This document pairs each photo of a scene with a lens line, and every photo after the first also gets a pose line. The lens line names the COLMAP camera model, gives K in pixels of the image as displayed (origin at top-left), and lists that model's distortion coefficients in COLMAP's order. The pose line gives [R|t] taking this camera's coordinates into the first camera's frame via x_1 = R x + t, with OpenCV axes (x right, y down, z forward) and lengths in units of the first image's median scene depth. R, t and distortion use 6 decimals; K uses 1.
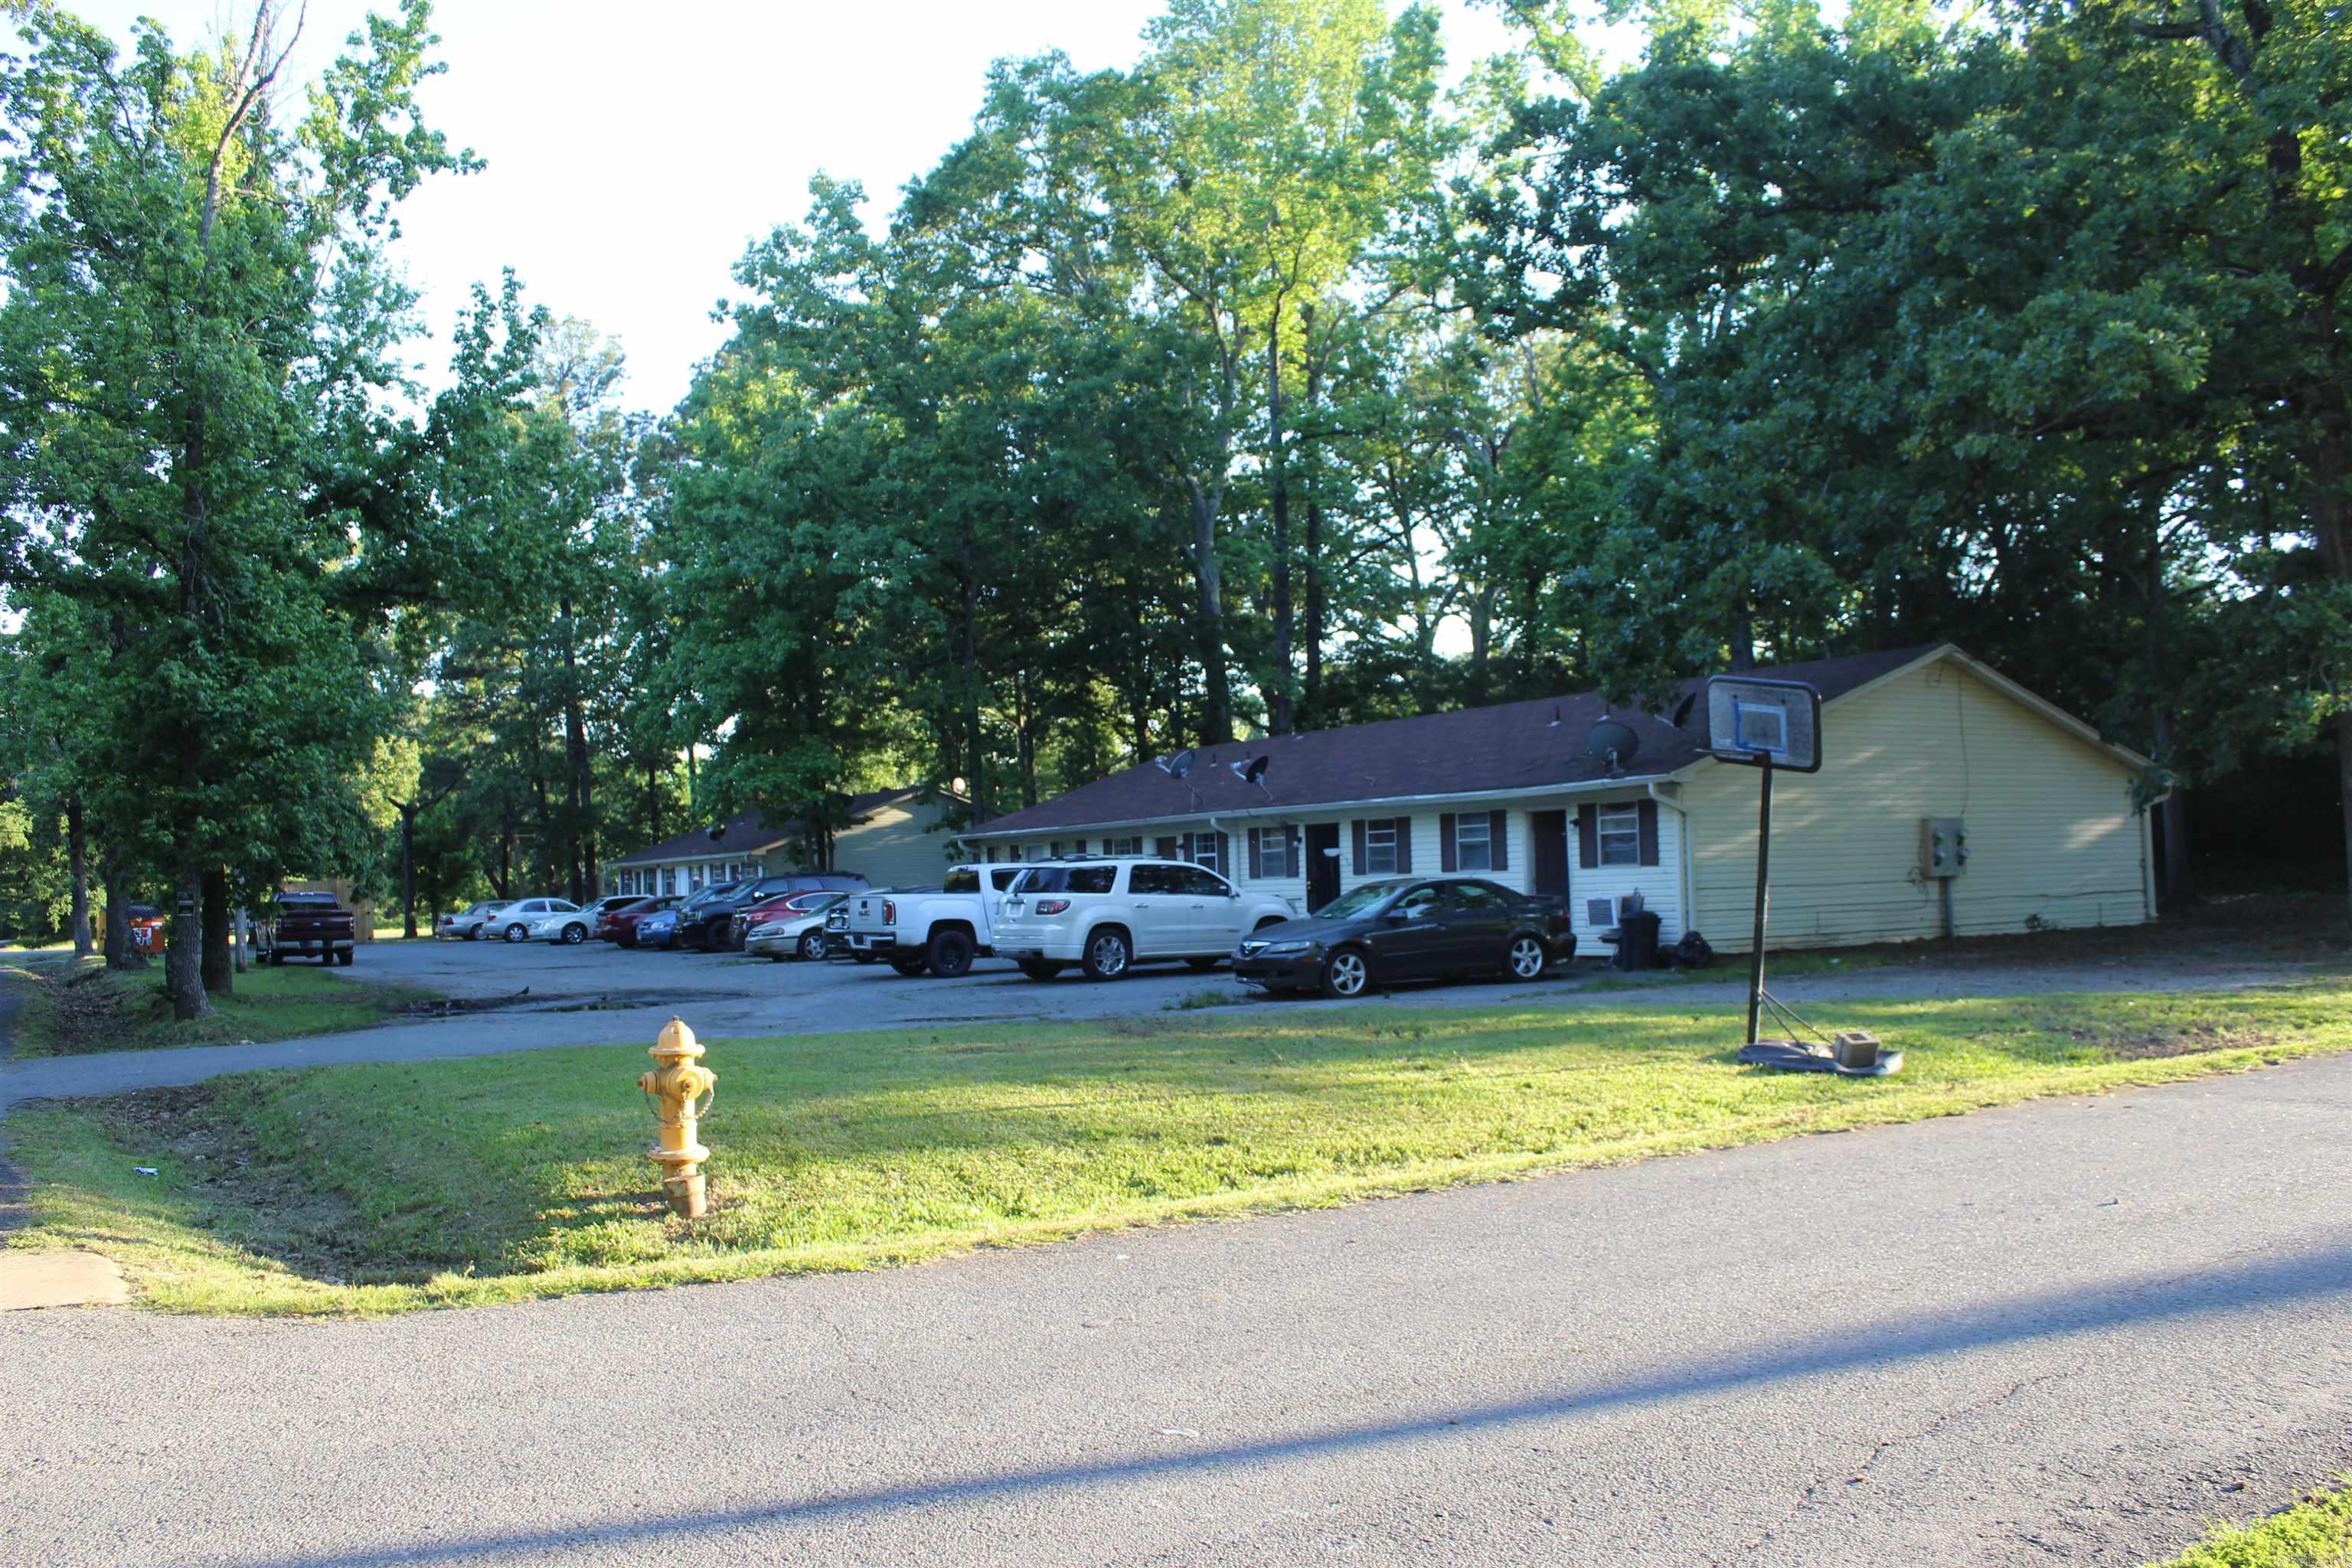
lens RADIAL K [[1996.1, 0, 1169.9], [0, 1996.1, 818.1], [0, 0, 1]] dist [-0.186004, 0.179349]
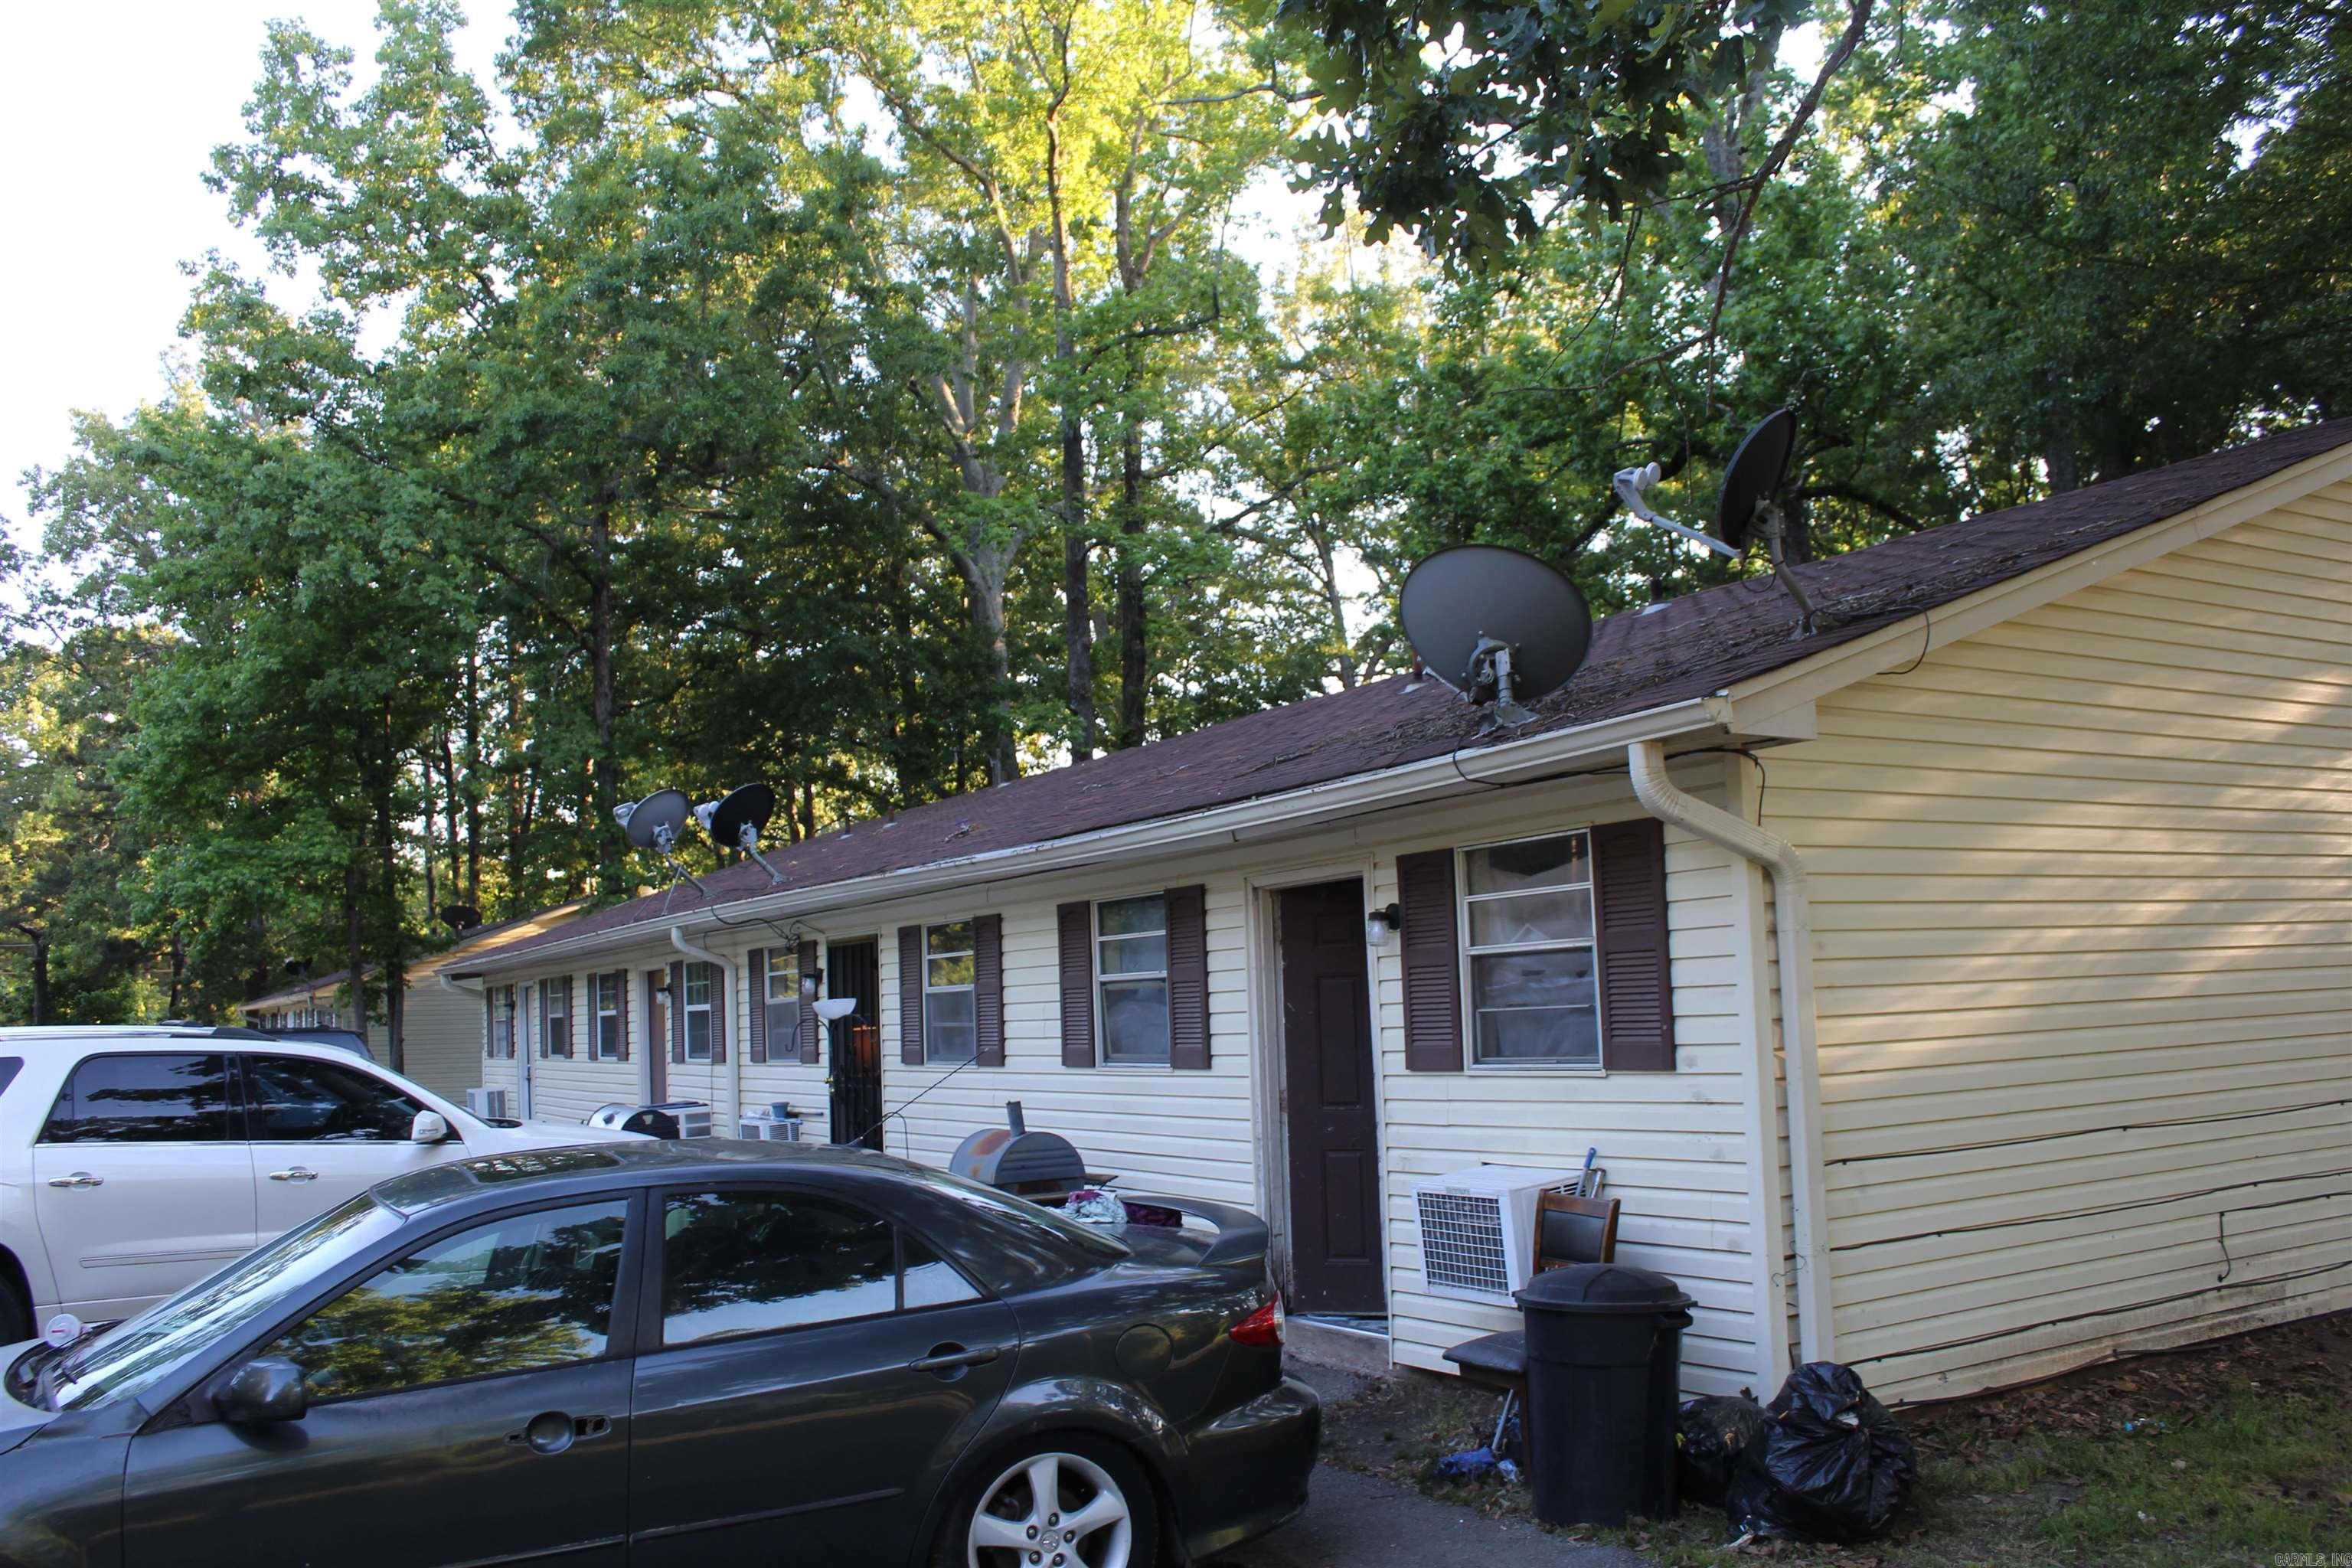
lens RADIAL K [[1996.1, 0, 1169.9], [0, 1996.1, 818.1], [0, 0, 1]] dist [-0.186004, 0.179349]
pose [[0.999936, -0.010866, -0.003068, 0.109298], [0.010648, 0.997913, -0.063689, 0.003876], [0.003754, 0.063652, 0.997965, 0.443585]]
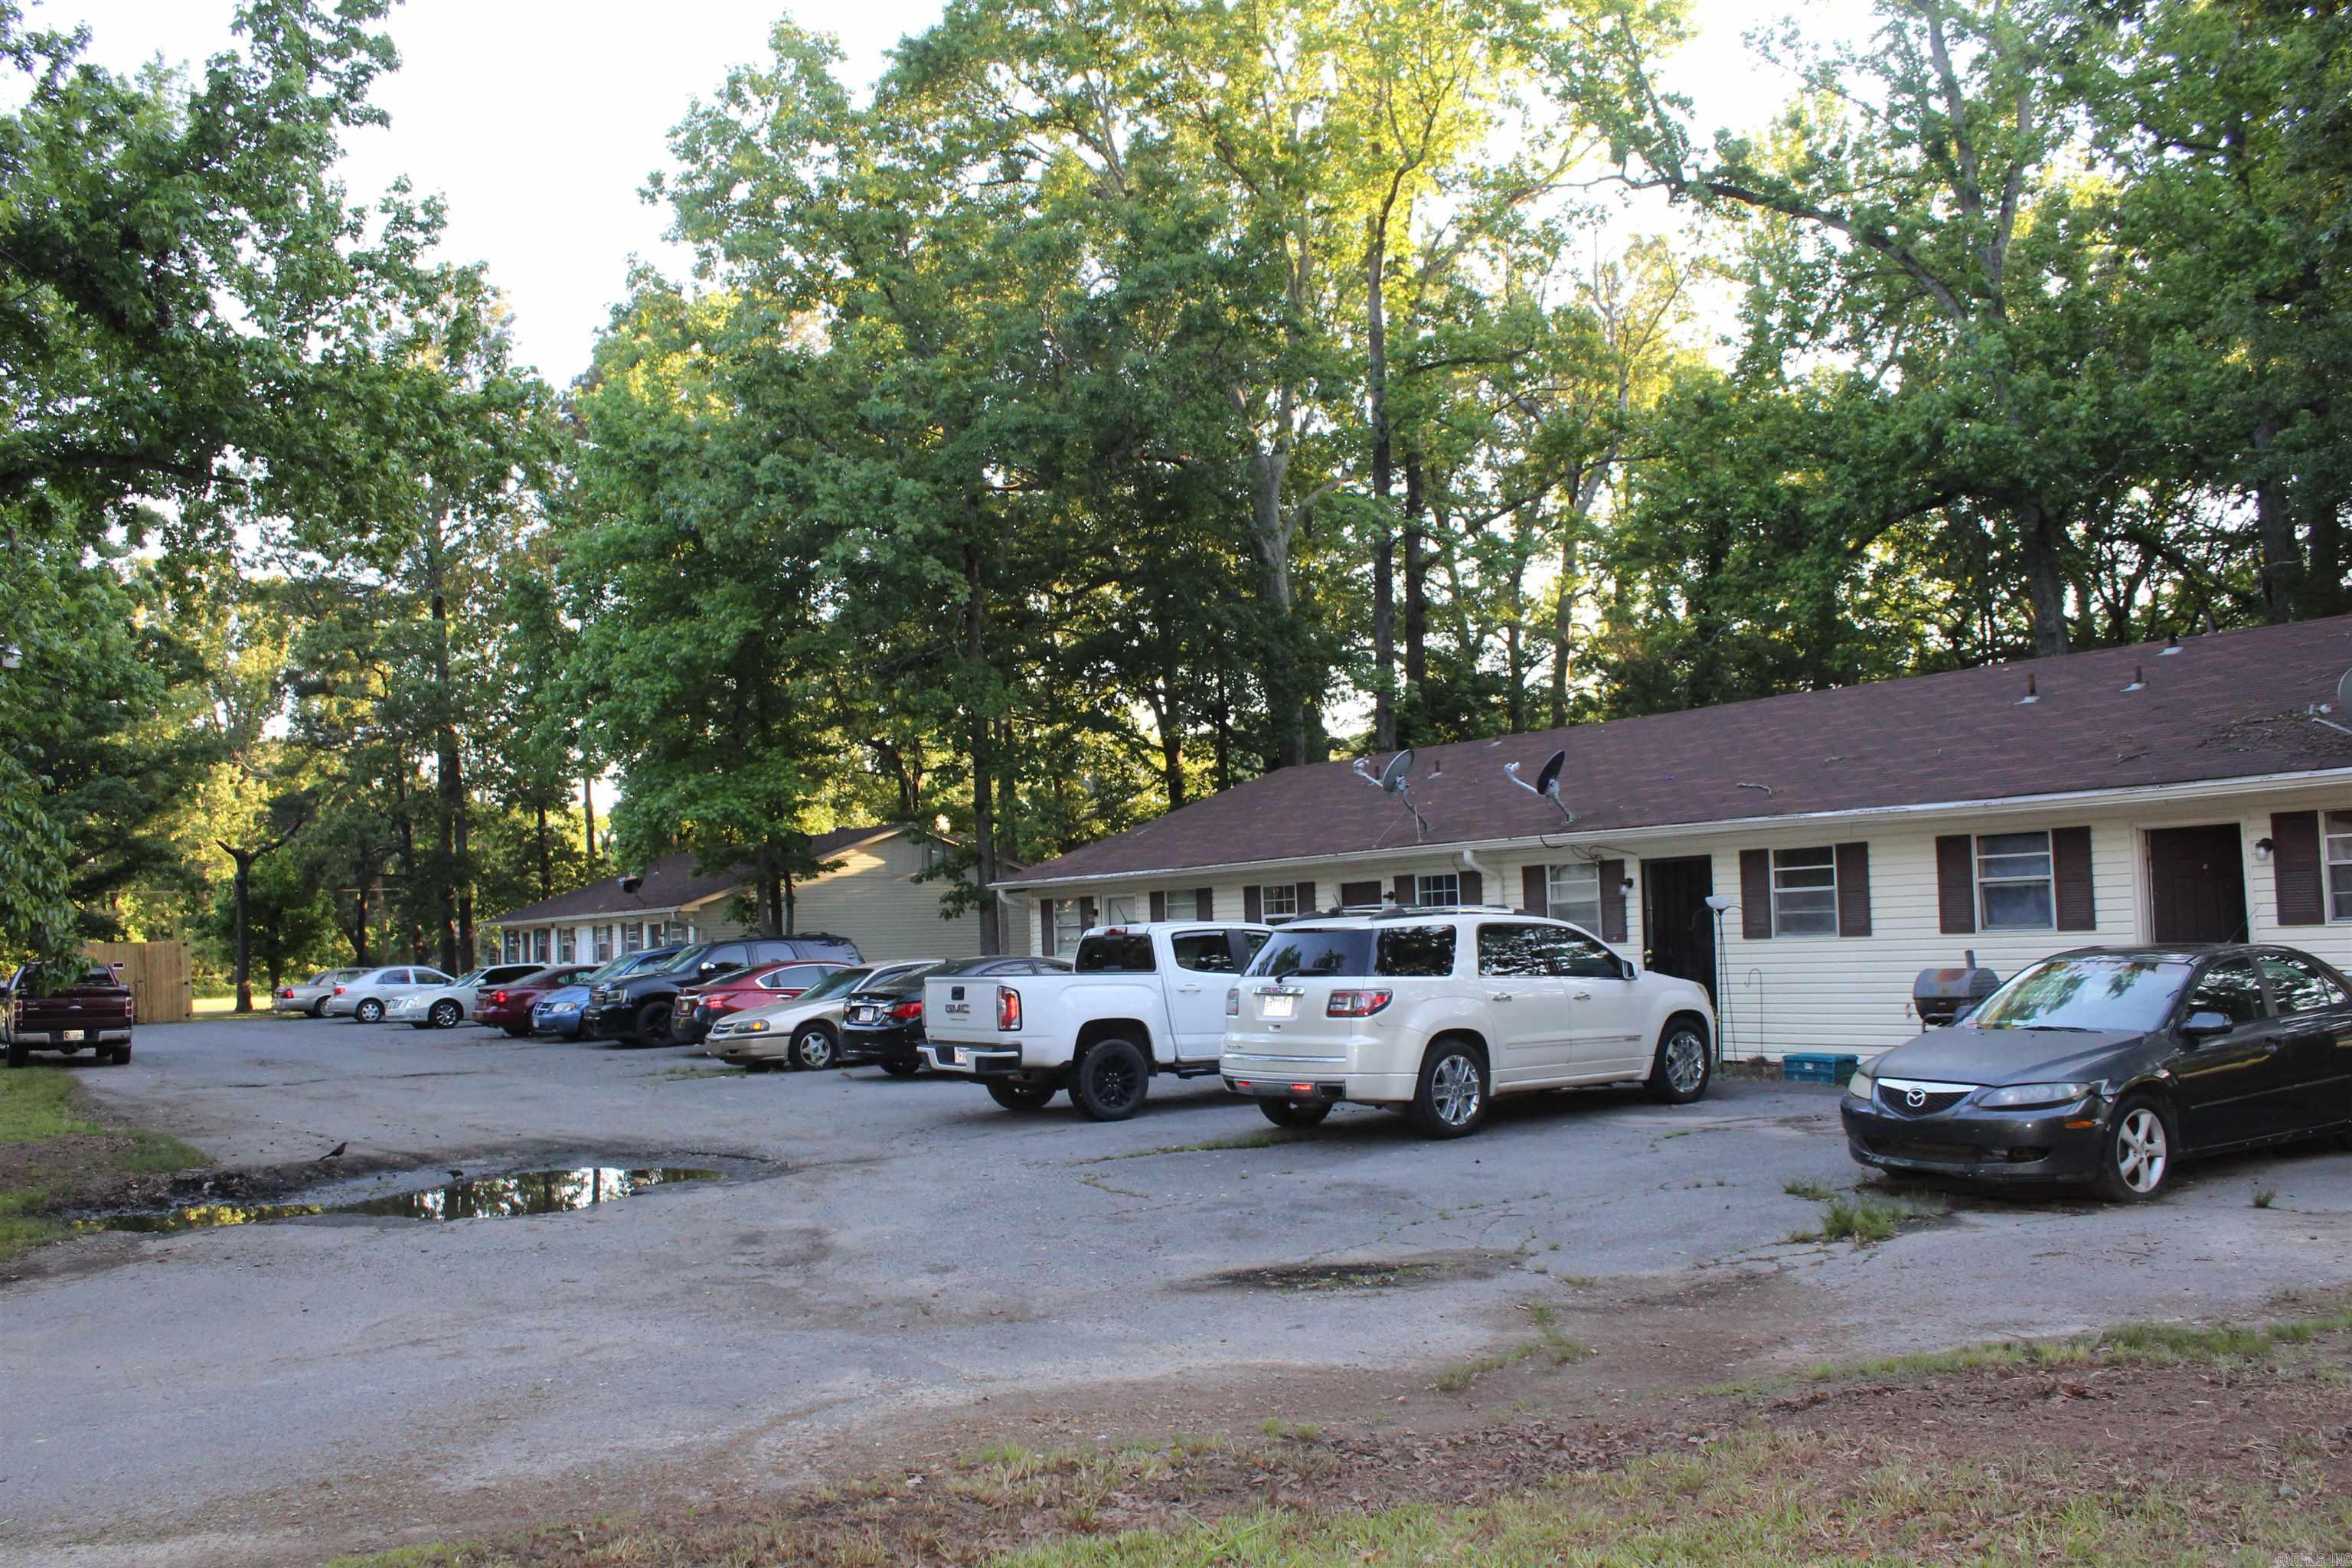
lens RADIAL K [[1996.1, 0, 1169.9], [0, 1996.1, 818.1], [0, 0, 1]] dist [-0.186004, 0.179349]
pose [[0.998166, 0.002340, 0.060489, -0.090460], [-0.000525, 0.999550, -0.030004, 0.007012], [-0.060532, 0.029917, 0.997718, 0.297426]]
